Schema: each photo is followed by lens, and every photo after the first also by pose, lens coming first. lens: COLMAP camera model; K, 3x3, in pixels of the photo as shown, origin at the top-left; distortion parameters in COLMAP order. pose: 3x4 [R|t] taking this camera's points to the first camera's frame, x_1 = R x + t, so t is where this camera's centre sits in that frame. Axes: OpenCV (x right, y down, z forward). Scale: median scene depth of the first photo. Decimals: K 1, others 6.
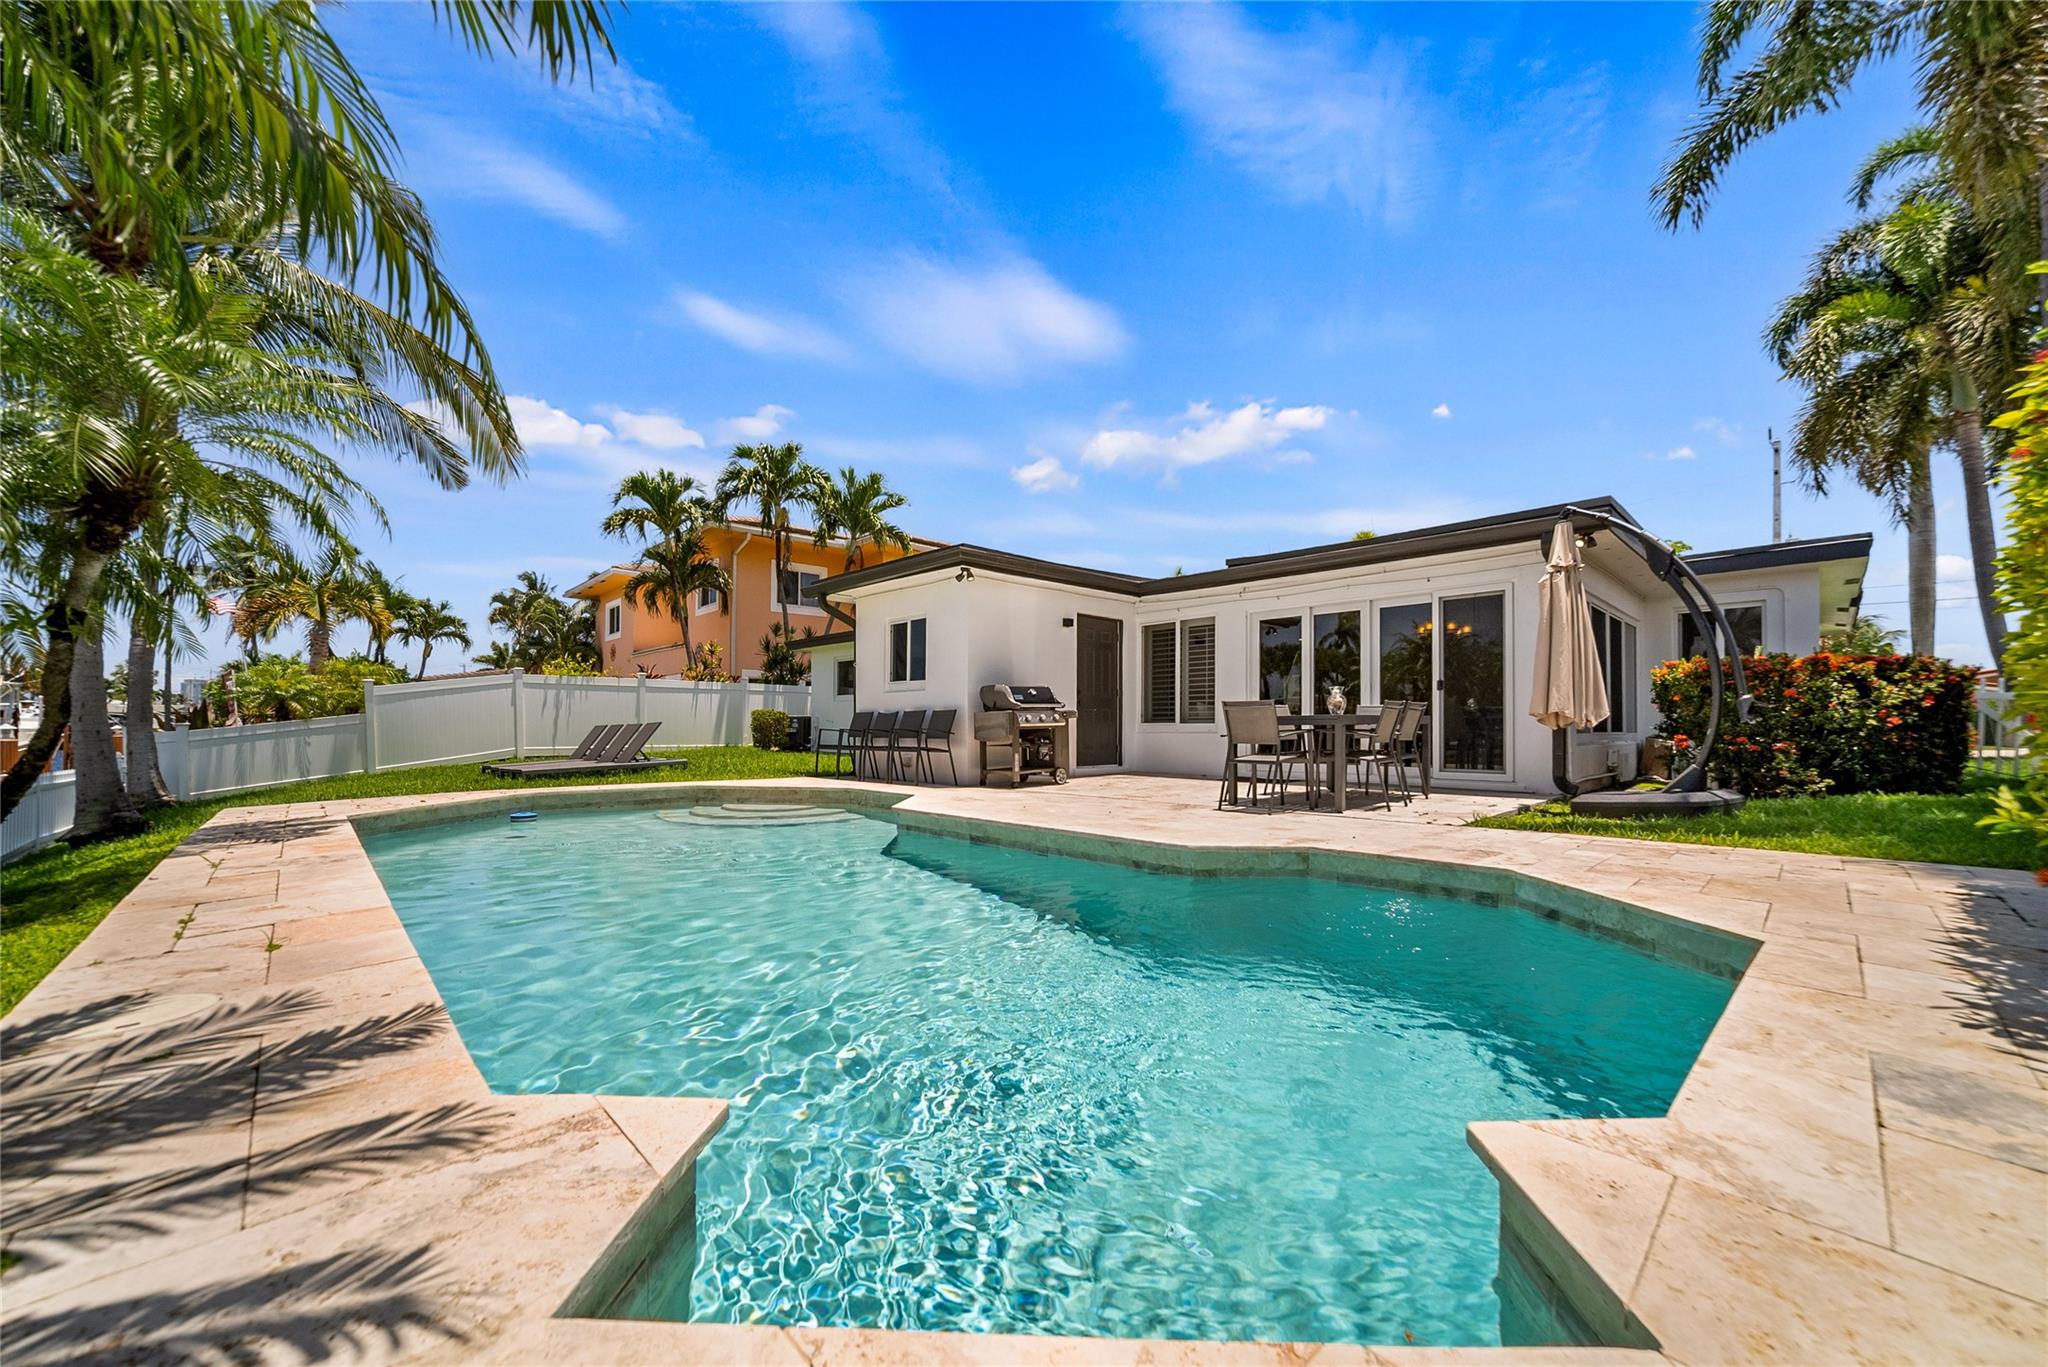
lens RADIAL K [[779.7, 0, 1031.6], [0, 779.7, 714.0], [0, 0, 1]] dist [-0.000453, 0.000137]
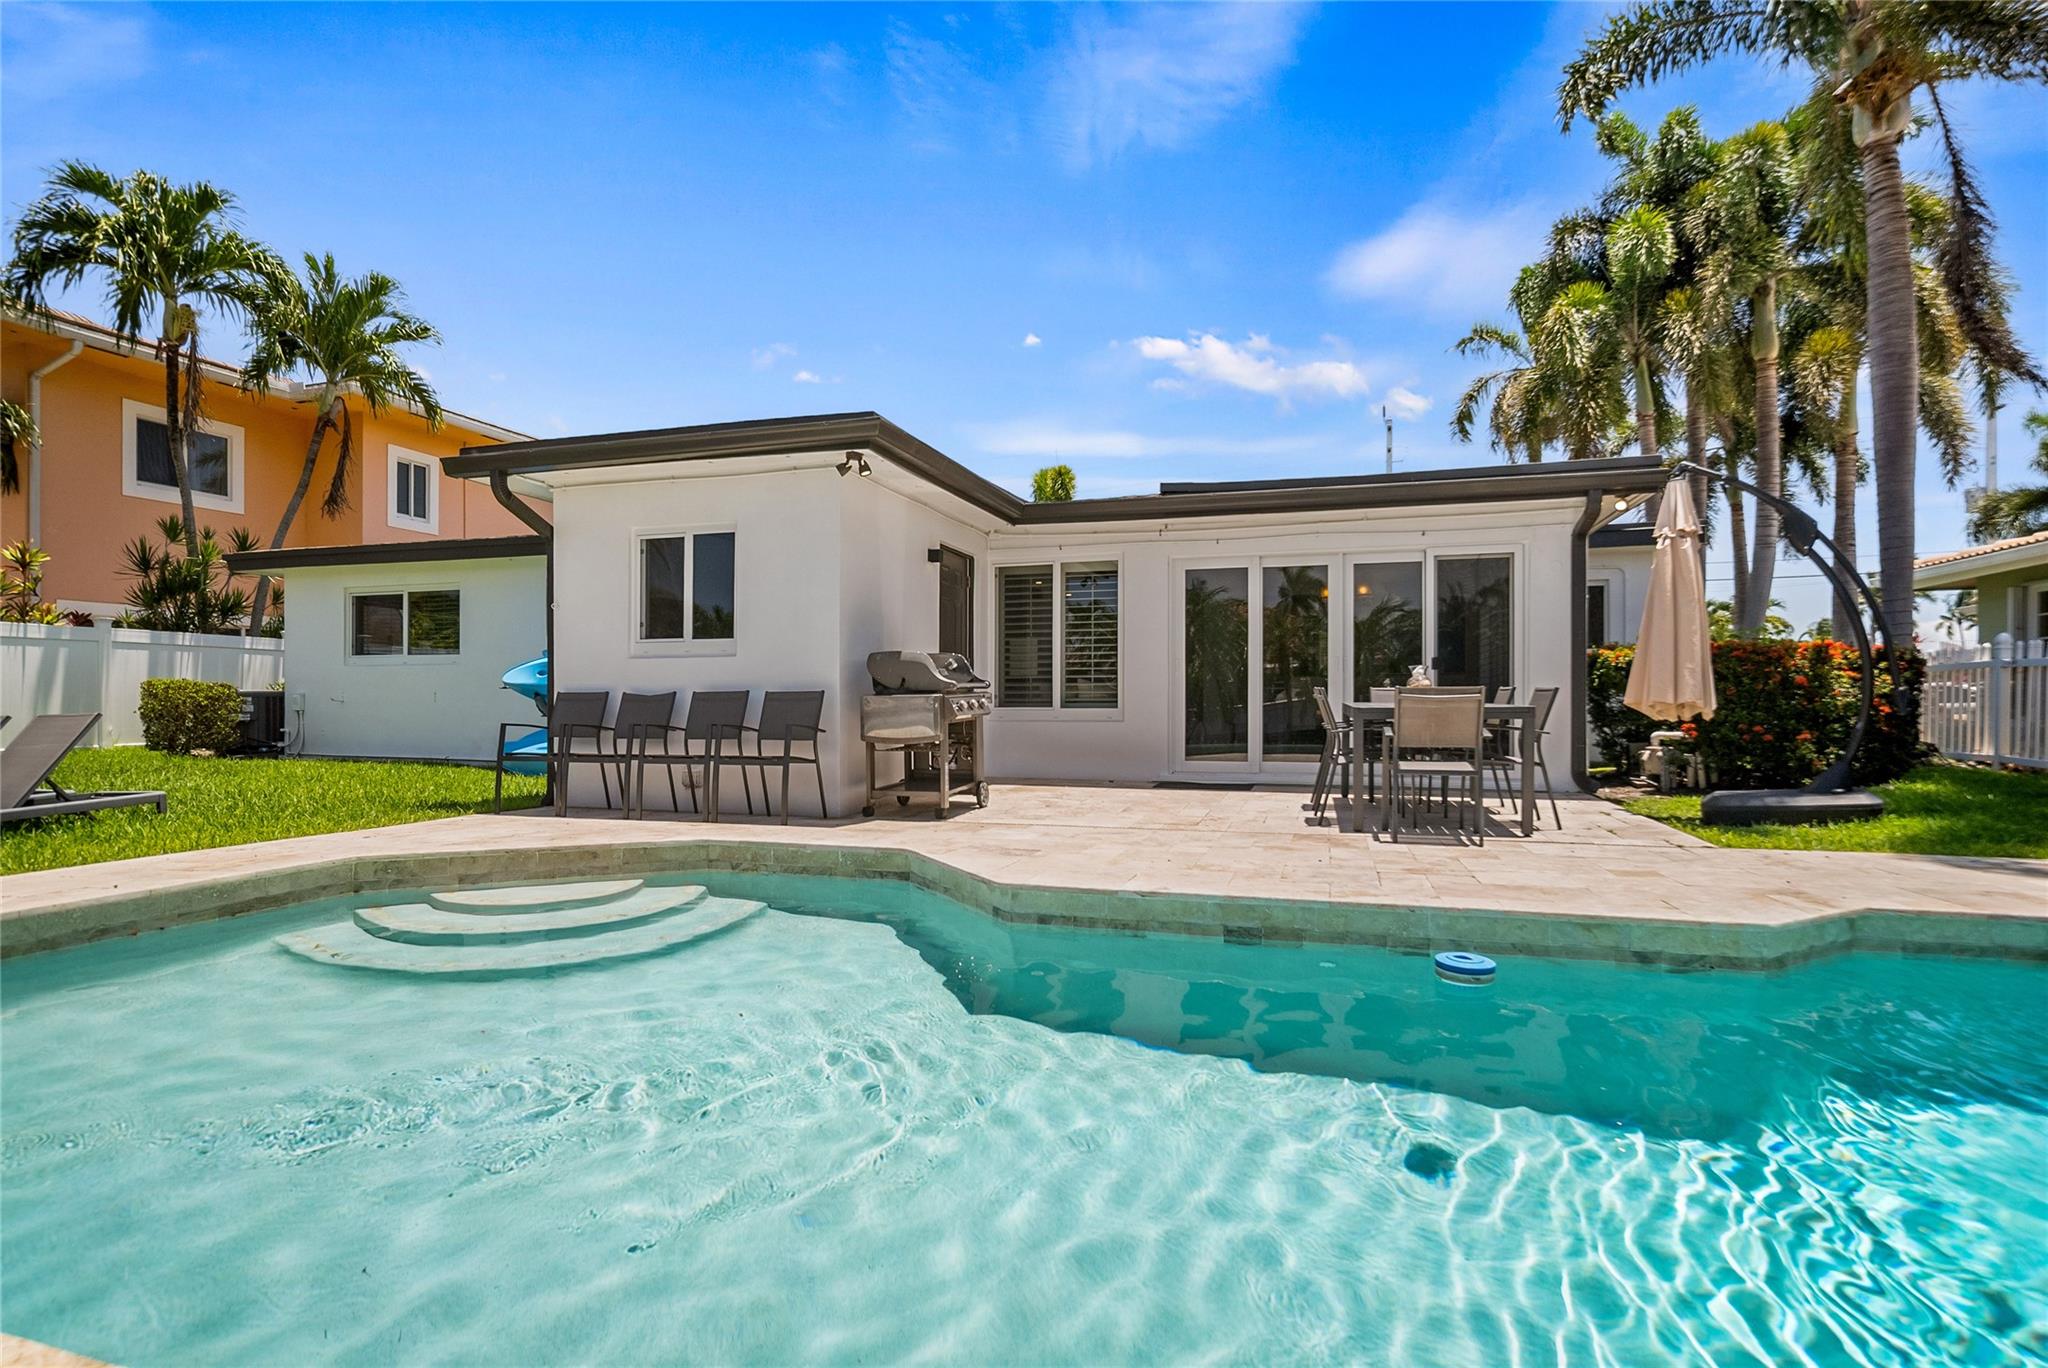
lens RADIAL K [[995.6, 0, 1012.9], [0, 995.6, 689.9], [0, 0, 1]] dist [-0.014730, 0.018902]
pose [[0.876568, 0.000254, 0.481278, -0.276467], [-0.004712, 0.999956, 0.008054, -0.010688], [-0.481255, -0.009328, 0.876531, 0.217051]]
